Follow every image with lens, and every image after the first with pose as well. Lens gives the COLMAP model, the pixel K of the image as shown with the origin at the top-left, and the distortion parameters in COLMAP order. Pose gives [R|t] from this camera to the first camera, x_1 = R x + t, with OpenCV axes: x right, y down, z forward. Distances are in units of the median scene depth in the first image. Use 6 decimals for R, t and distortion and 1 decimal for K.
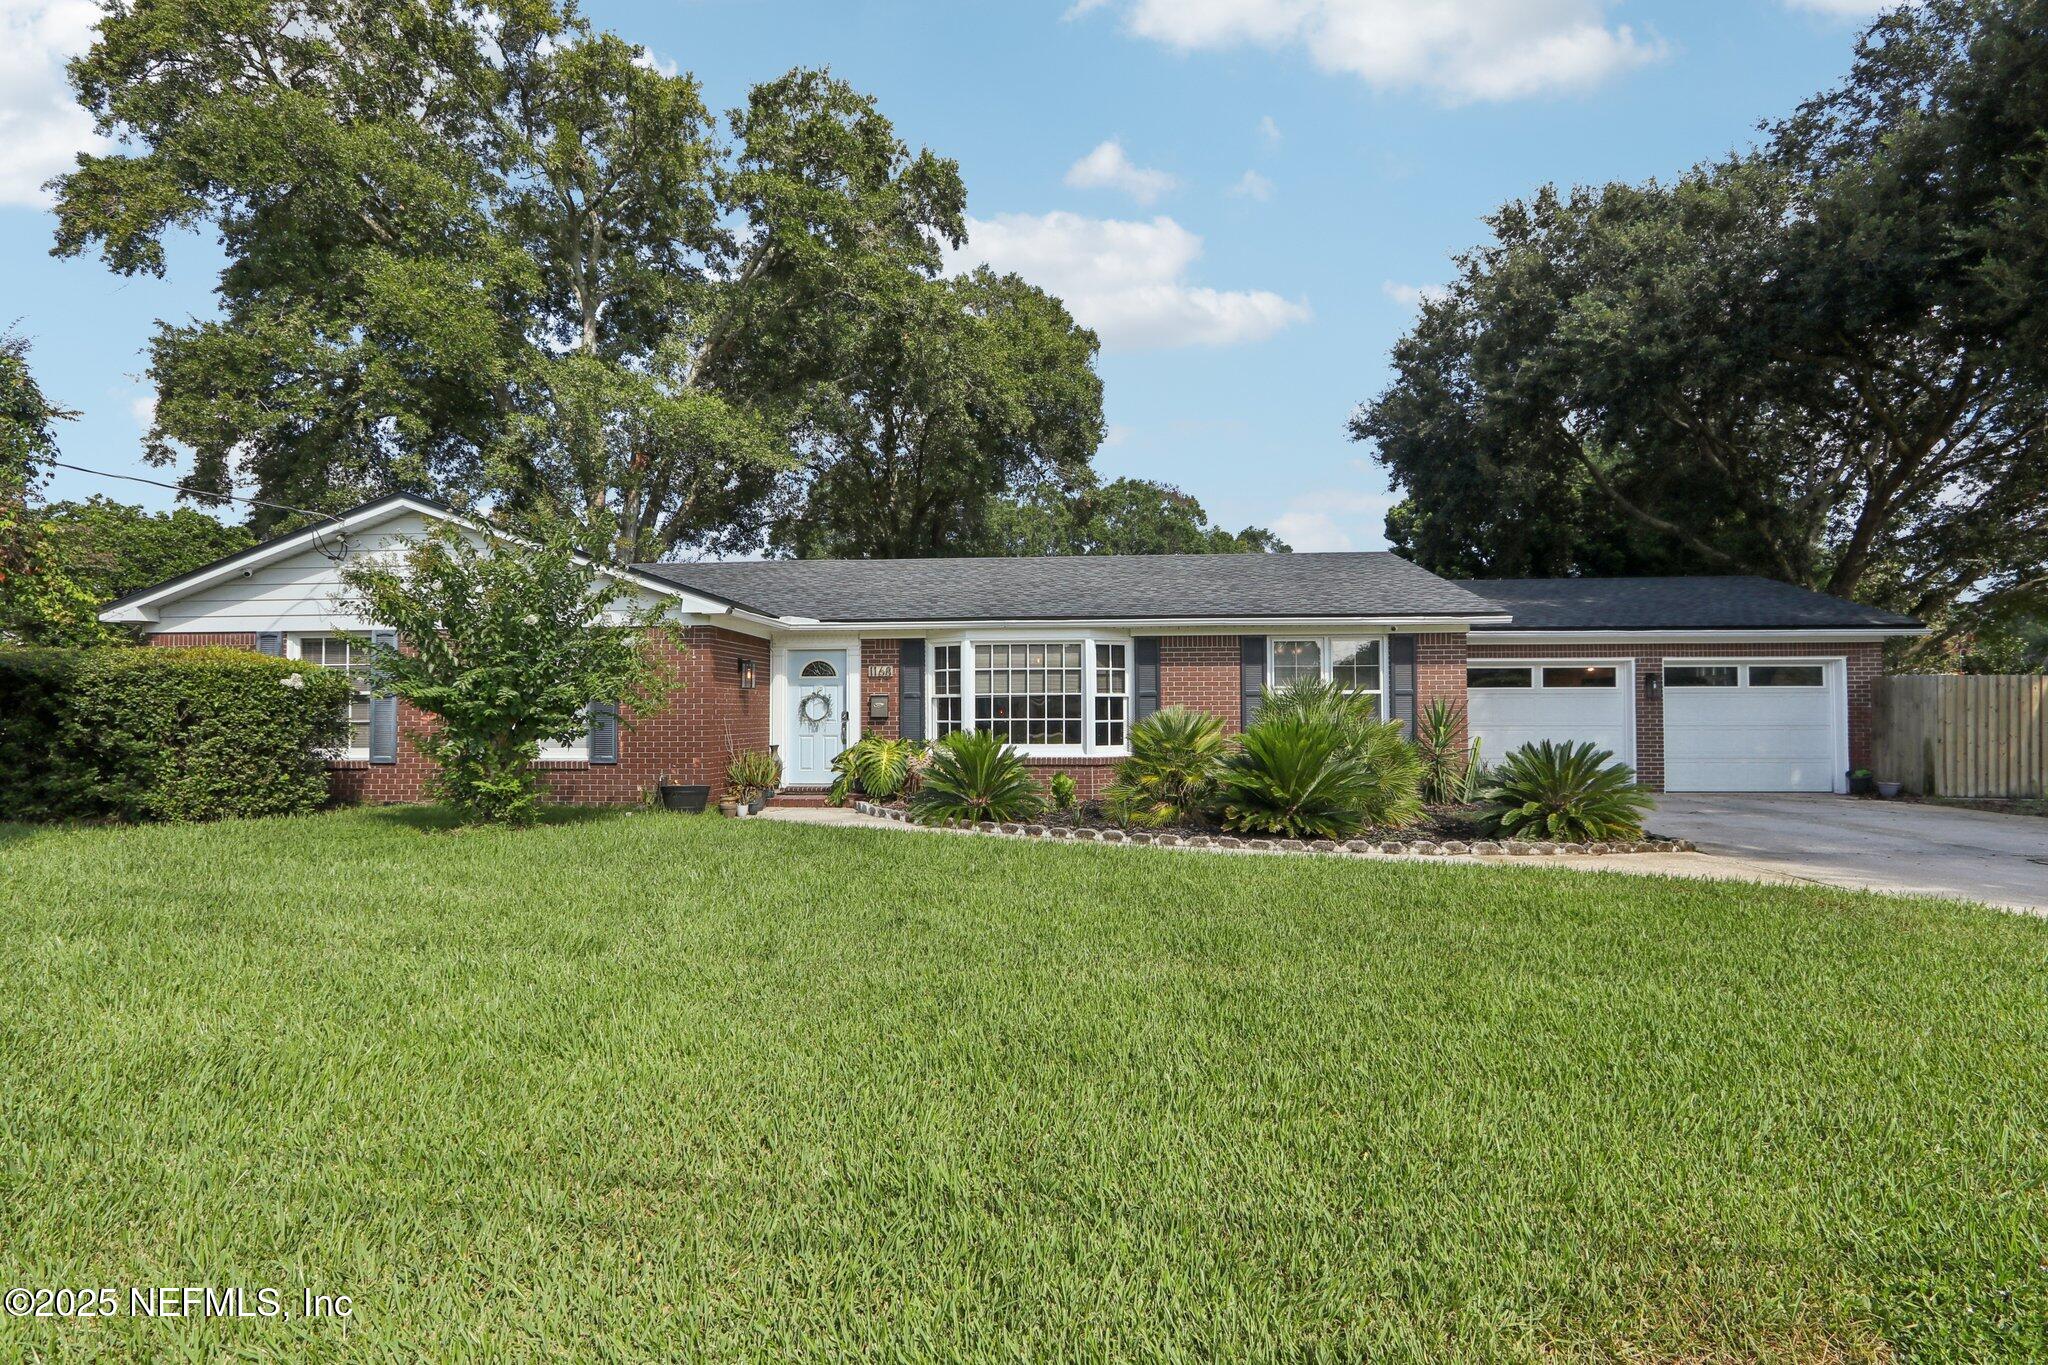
lens RADIAL K [[952.6, 0, 985.4], [0, 952.6, 704.7], [0, 0, 1]] dist [-0.009788, 0.000979]
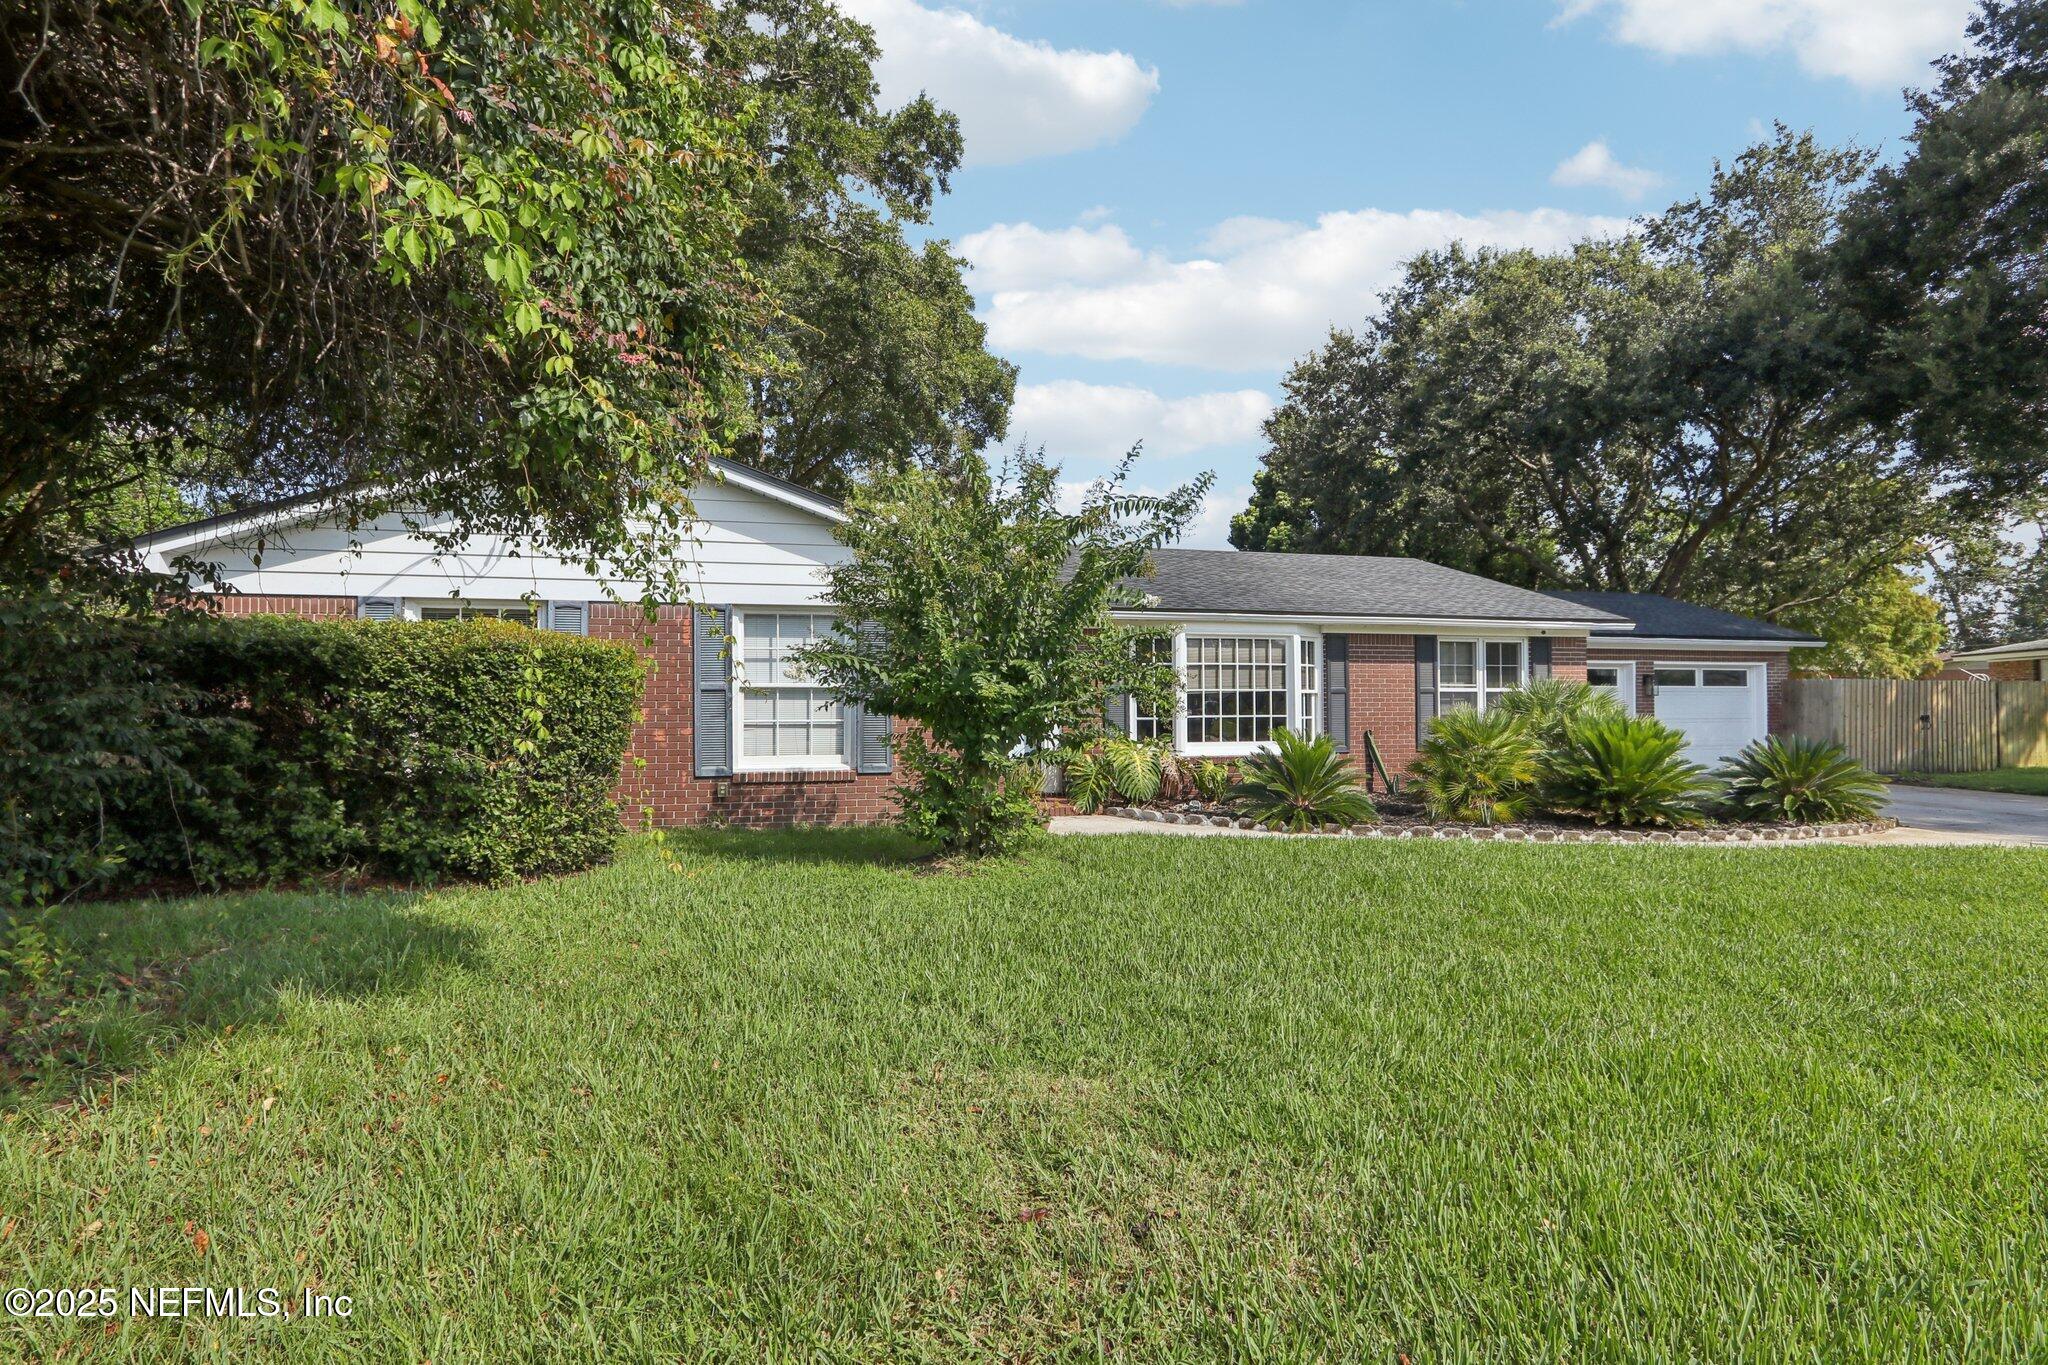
lens RADIAL K [[966.5, 0, 982.0], [0, 966.5, 688.7], [0, 0, 1]] dist [-0.000853, -0.000086]
pose [[0.946038, 0.006343, 0.323992, -0.495593], [-0.004732, 0.999972, -0.005760, -0.005525], [-0.324020, 0.003916, 0.946042, 0.150879]]
